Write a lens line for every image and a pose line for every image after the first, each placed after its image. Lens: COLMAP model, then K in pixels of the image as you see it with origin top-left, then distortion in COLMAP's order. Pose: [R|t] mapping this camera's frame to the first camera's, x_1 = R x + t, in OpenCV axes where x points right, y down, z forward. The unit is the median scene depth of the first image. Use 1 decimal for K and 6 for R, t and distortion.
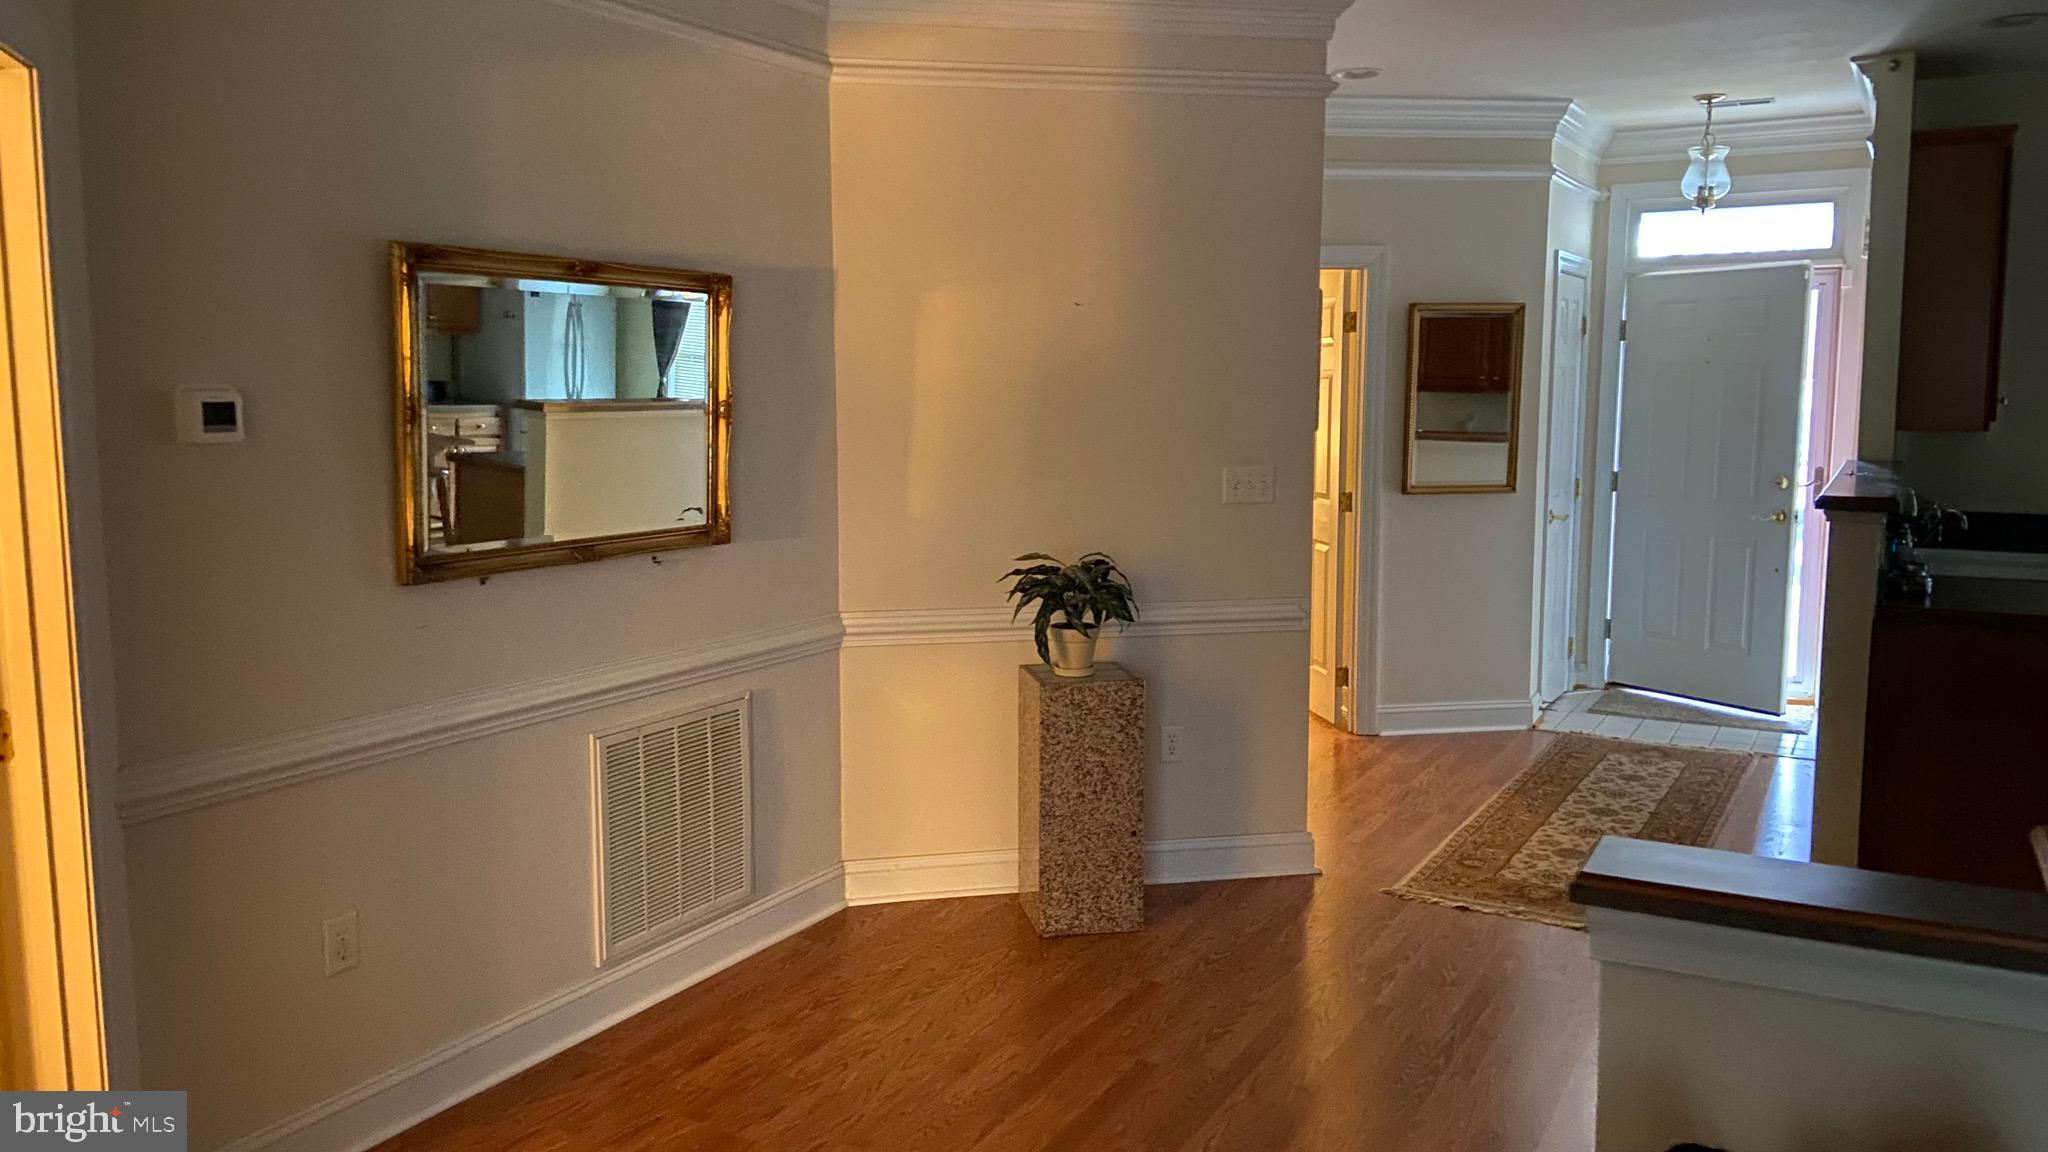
lens RADIAL K [[1557.7, 0, 1006.5], [0, 1557.7, 557.5], [0, 0, 1]] dist [0.119428, -0.144189]
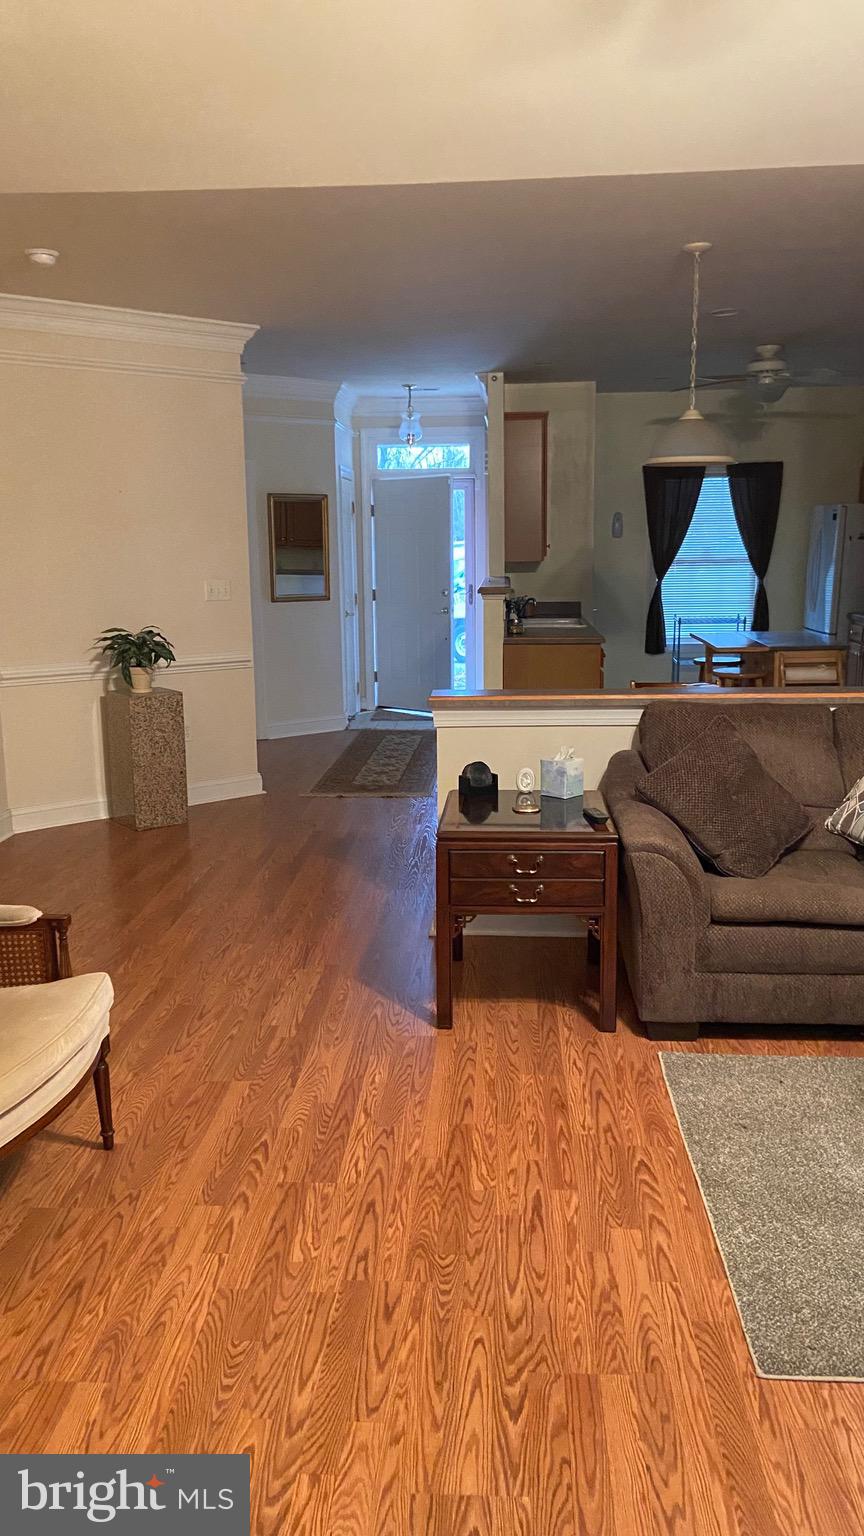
lens RADIAL K [[1168.3, 0, 432.0], [0, 1168.3, 744.7], [0, 0, 1]] dist [0.119428, -0.144189]
pose [[0.898112, -0.084582, 0.431557, -0.174719], [0.061858, 0.995870, 0.066451, 0.044047], [-0.435395, -0.032985, 0.899635, -0.285328]]
